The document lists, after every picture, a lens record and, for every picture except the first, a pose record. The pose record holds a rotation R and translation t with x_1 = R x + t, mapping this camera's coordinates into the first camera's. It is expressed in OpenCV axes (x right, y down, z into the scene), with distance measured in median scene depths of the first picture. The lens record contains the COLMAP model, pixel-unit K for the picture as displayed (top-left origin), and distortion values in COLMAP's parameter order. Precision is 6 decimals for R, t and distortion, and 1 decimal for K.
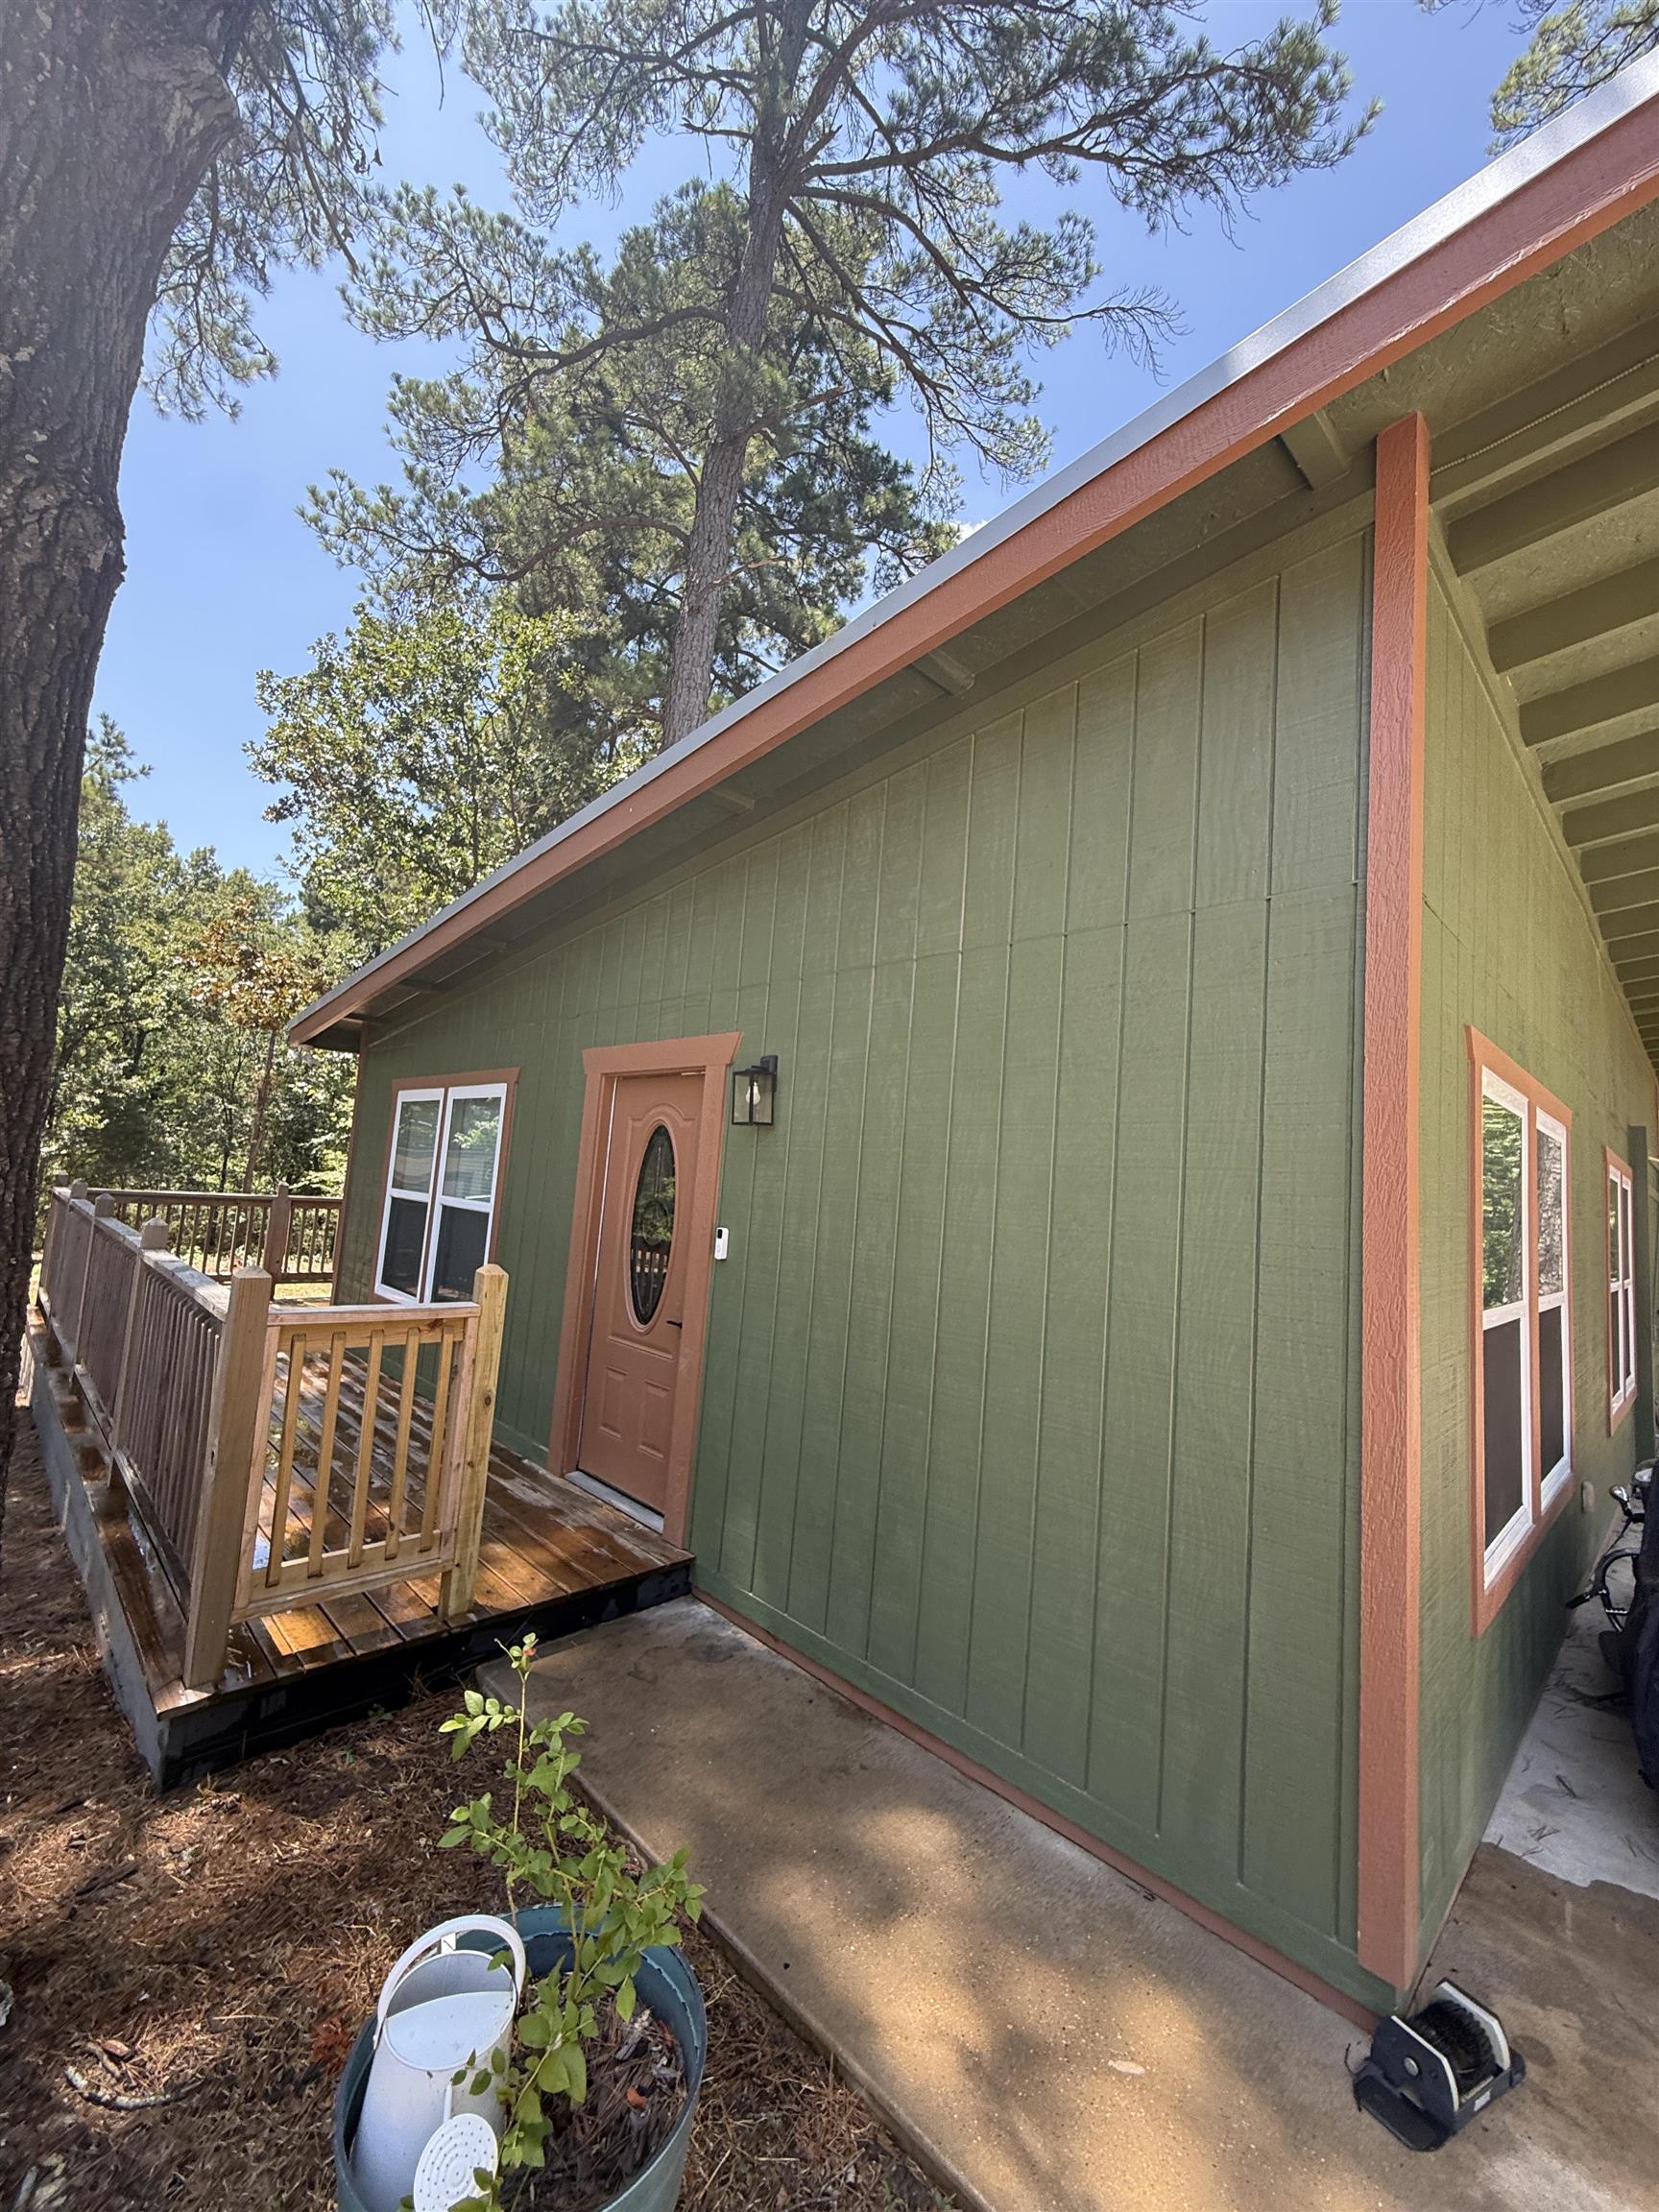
lens RADIAL K [[880.5, 0, 837.2], [0, 880.5, 1103.5], [0, 0, 1]] dist [-0.001434, -0.000015]
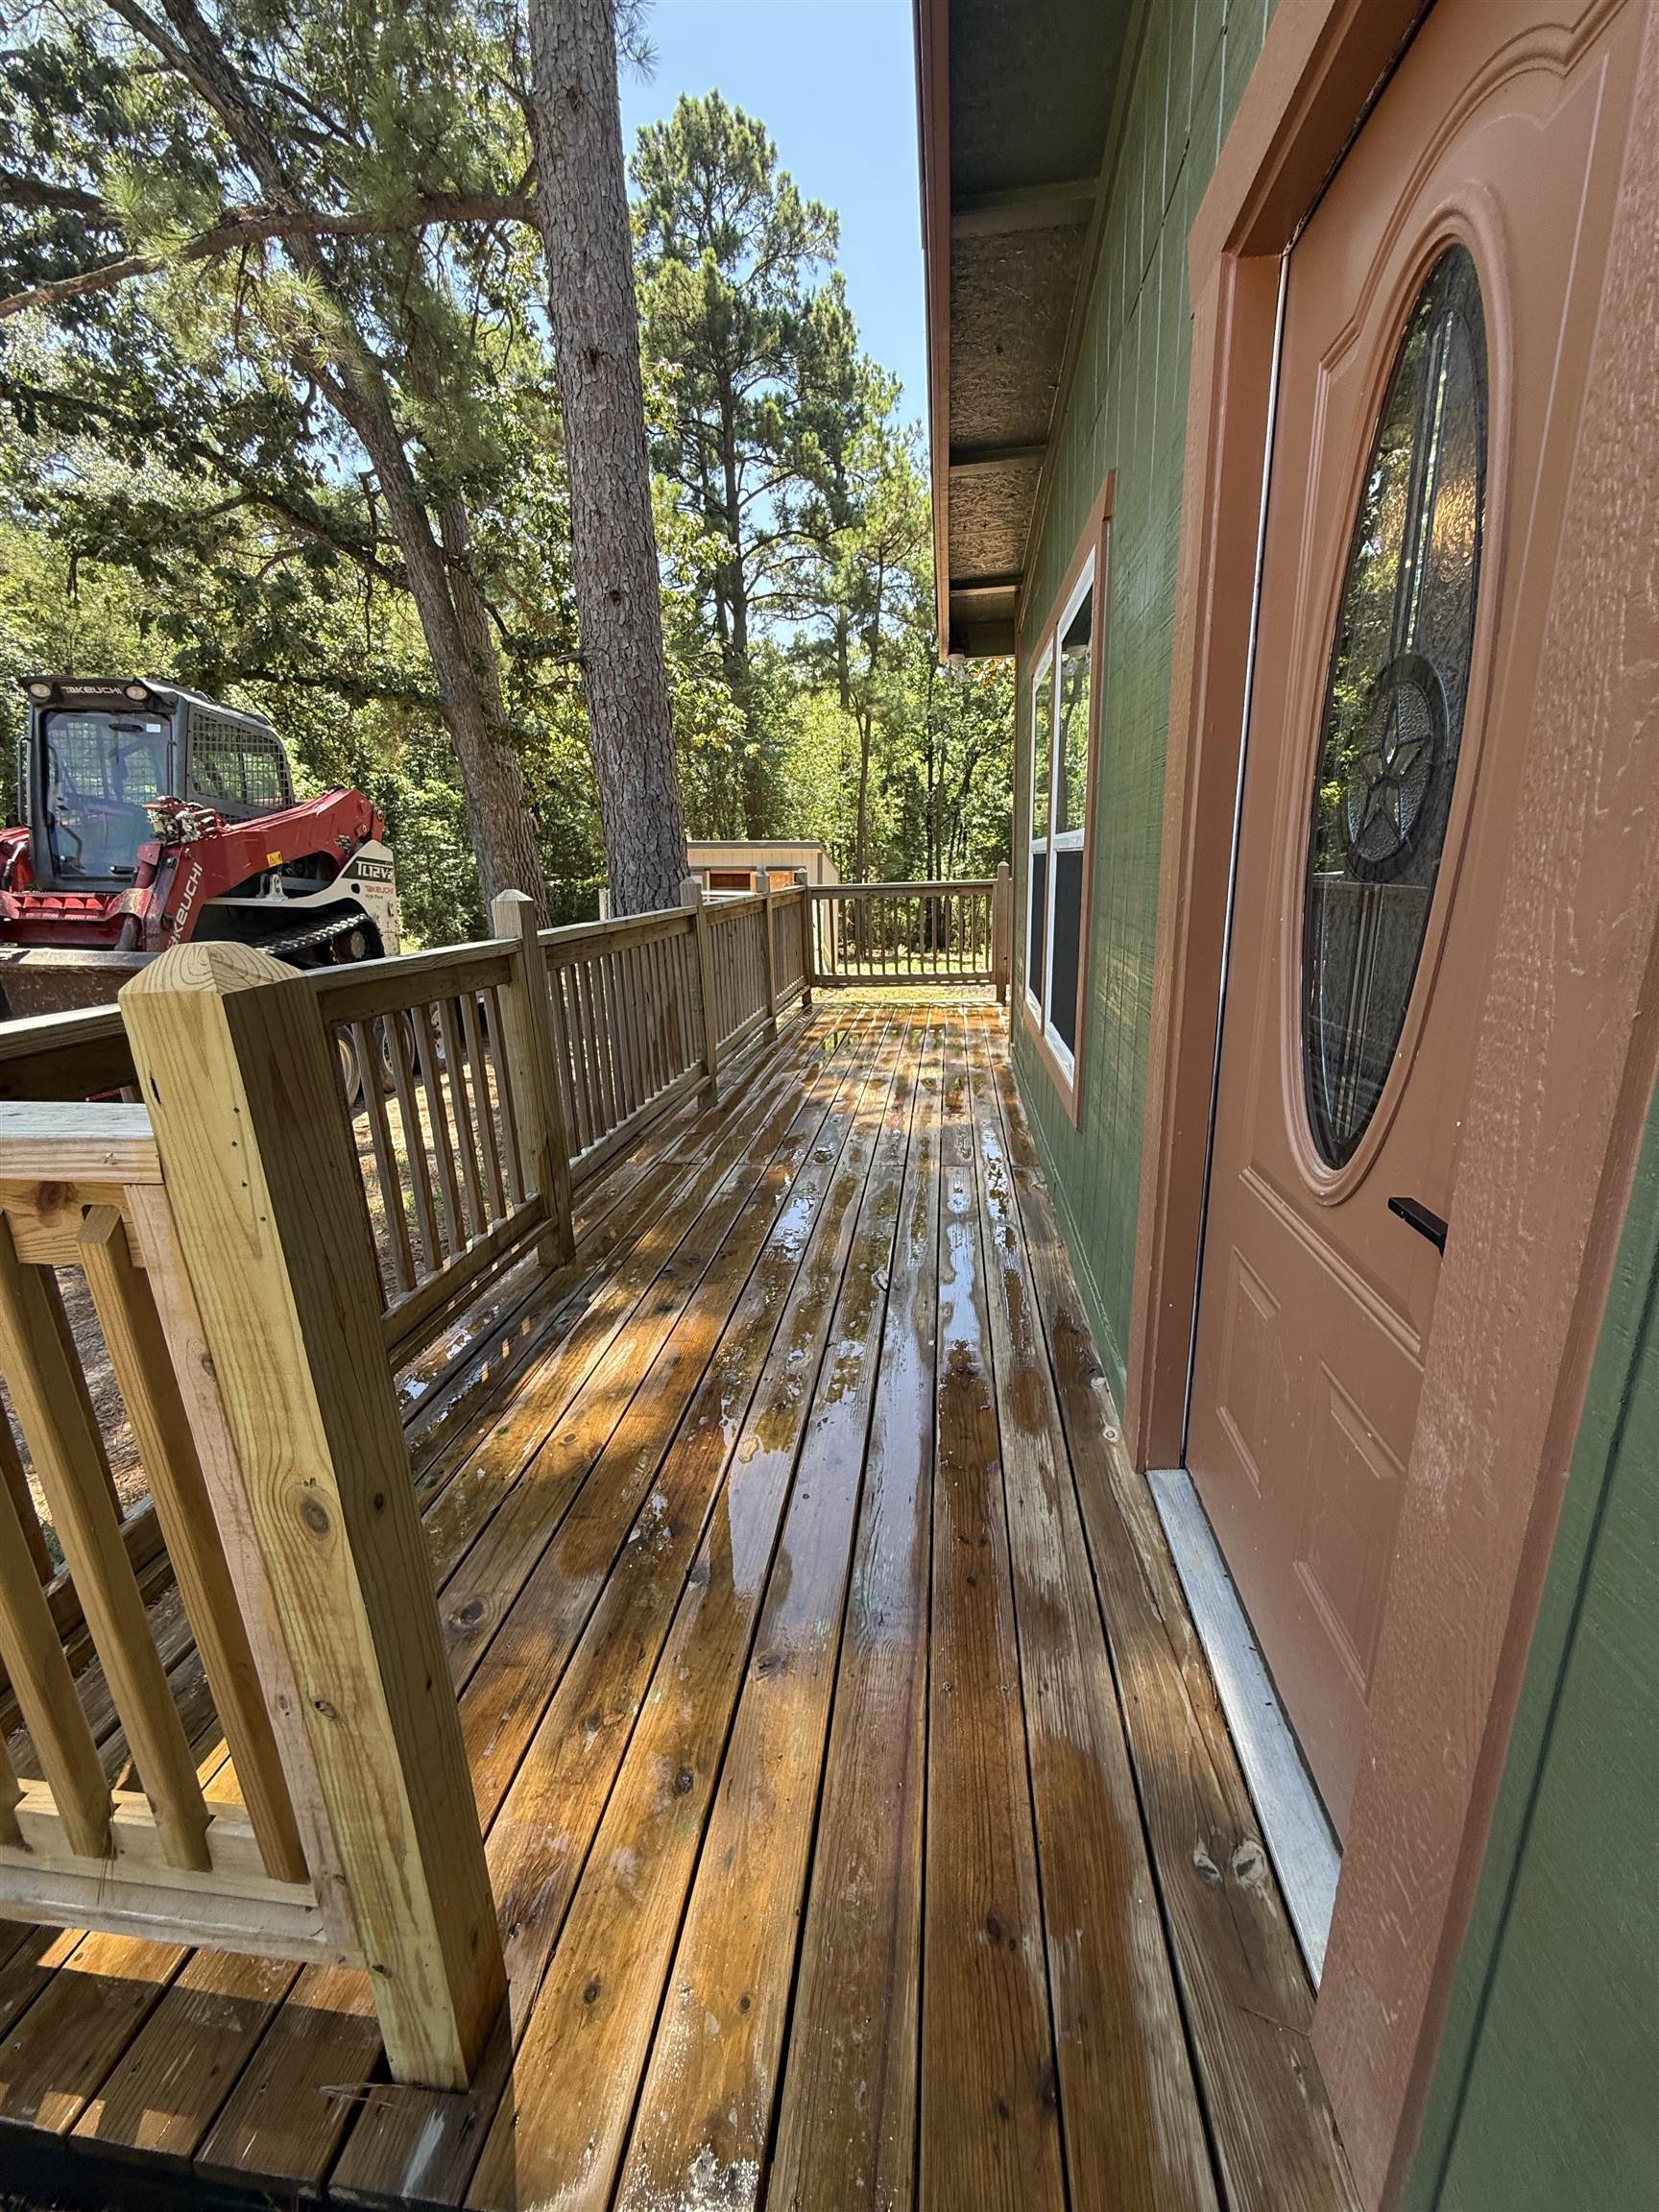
lens RADIAL K [[880.5, 0, 840.4], [0, 880.5, 1104.1], [0, 0, 1]] dist [-0.001434, -0.000015]
pose [[0.607896, 0.120316, -0.784848, -0.102546], [0.148468, 0.953796, 0.261210, 0.140865], [0.780013, -0.275313, 0.561945, 0.739144]]
